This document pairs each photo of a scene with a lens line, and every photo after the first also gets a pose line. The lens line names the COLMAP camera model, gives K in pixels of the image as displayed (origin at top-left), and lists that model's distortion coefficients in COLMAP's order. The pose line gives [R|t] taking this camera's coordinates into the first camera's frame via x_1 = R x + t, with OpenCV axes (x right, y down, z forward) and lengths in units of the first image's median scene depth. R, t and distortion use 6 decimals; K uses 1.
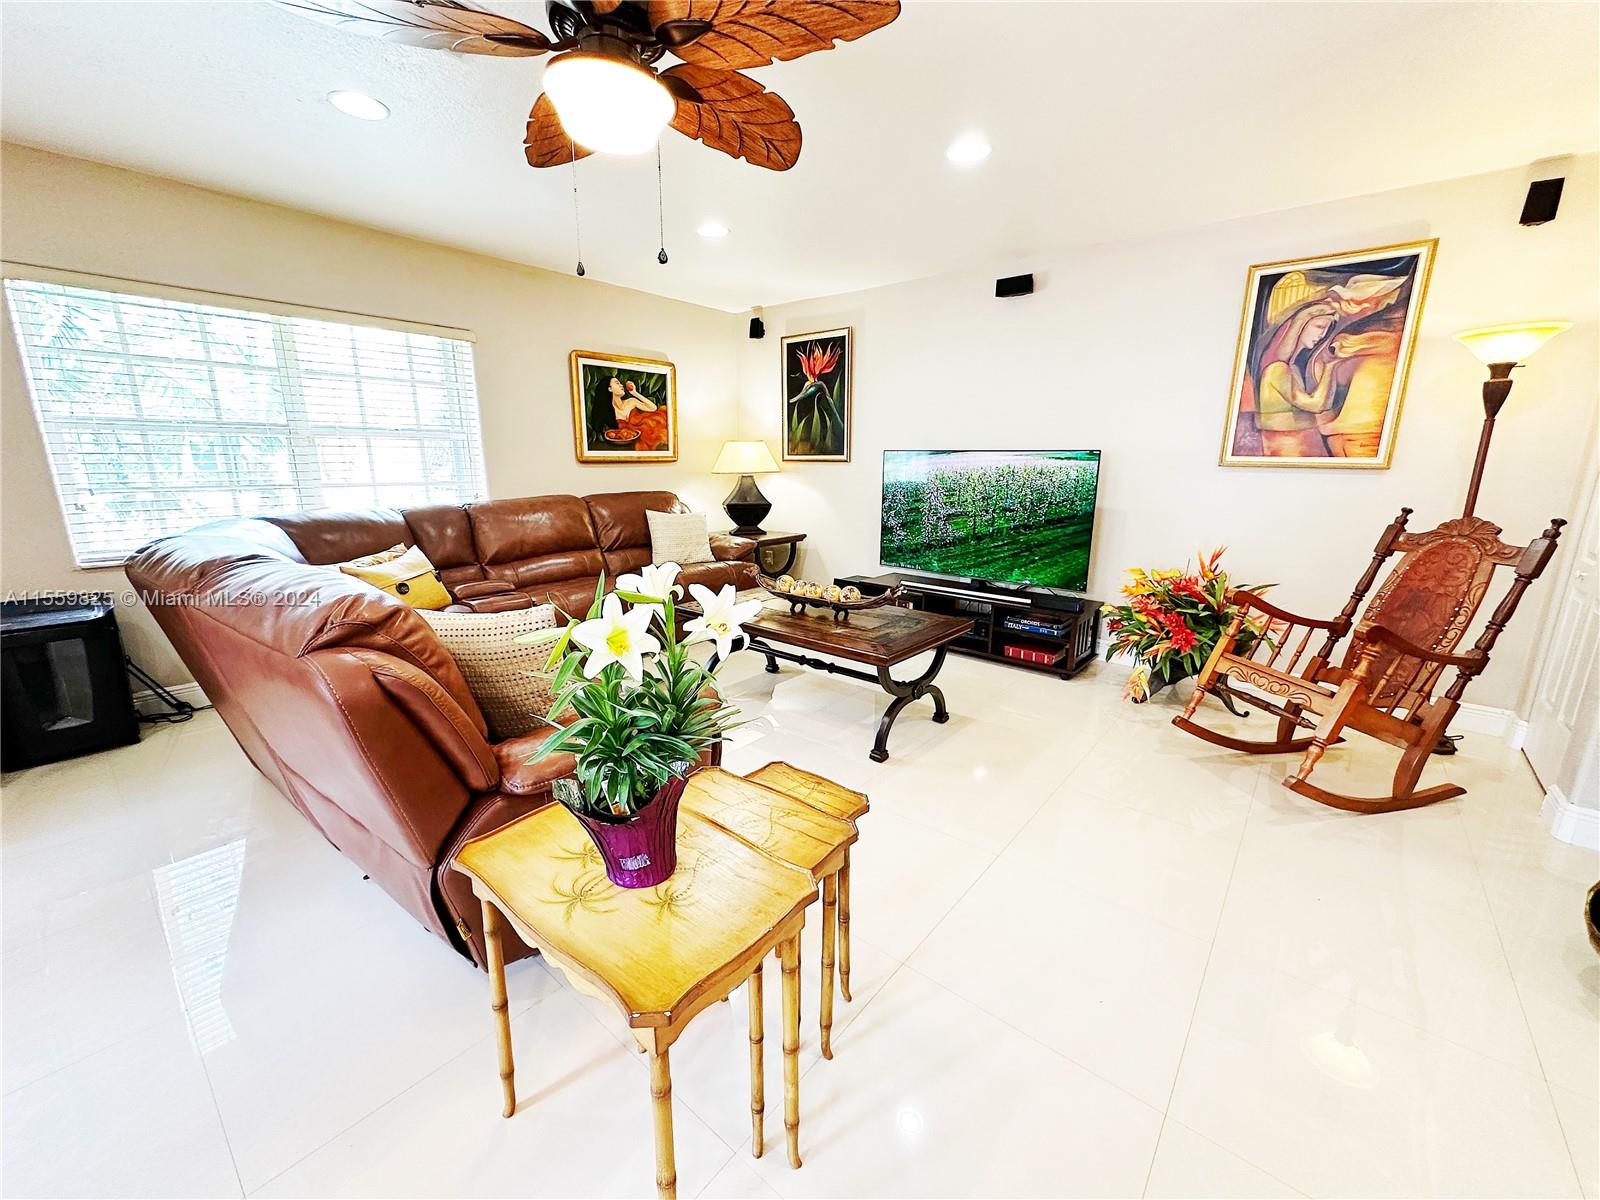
lens RADIAL K [[635.6, 0, 798.0], [0, 635.6, 599.8], [0, 0, 1]] dist [-0.002931, 0.000397]
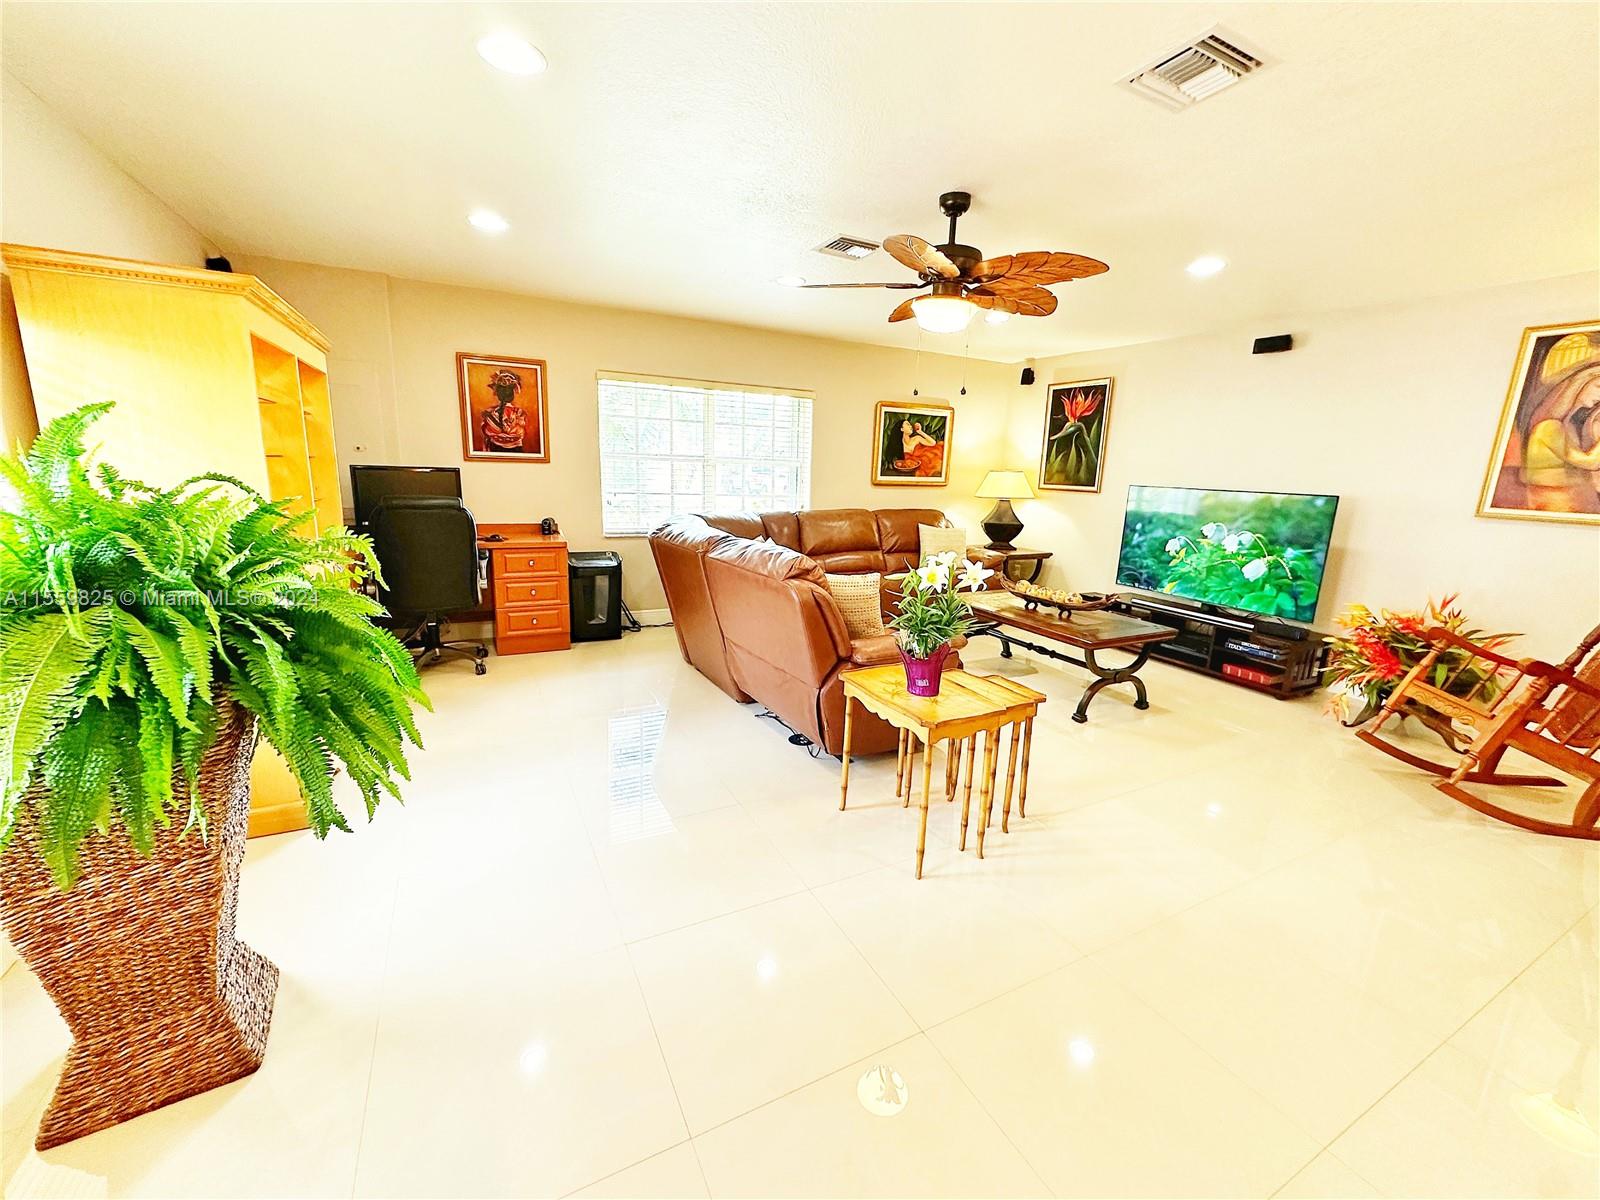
lens RADIAL K [[635.6, 0, 804.0], [0, 635.6, 602.2], [0, 0, 1]] dist [-0.002931, 0.000397]
pose [[0.924415, 0.107325, -0.365976, 0.044862], [-0.113944, 0.993481, 0.003535, 0.052756], [0.363970, 0.038433, 0.930617, -0.381358]]
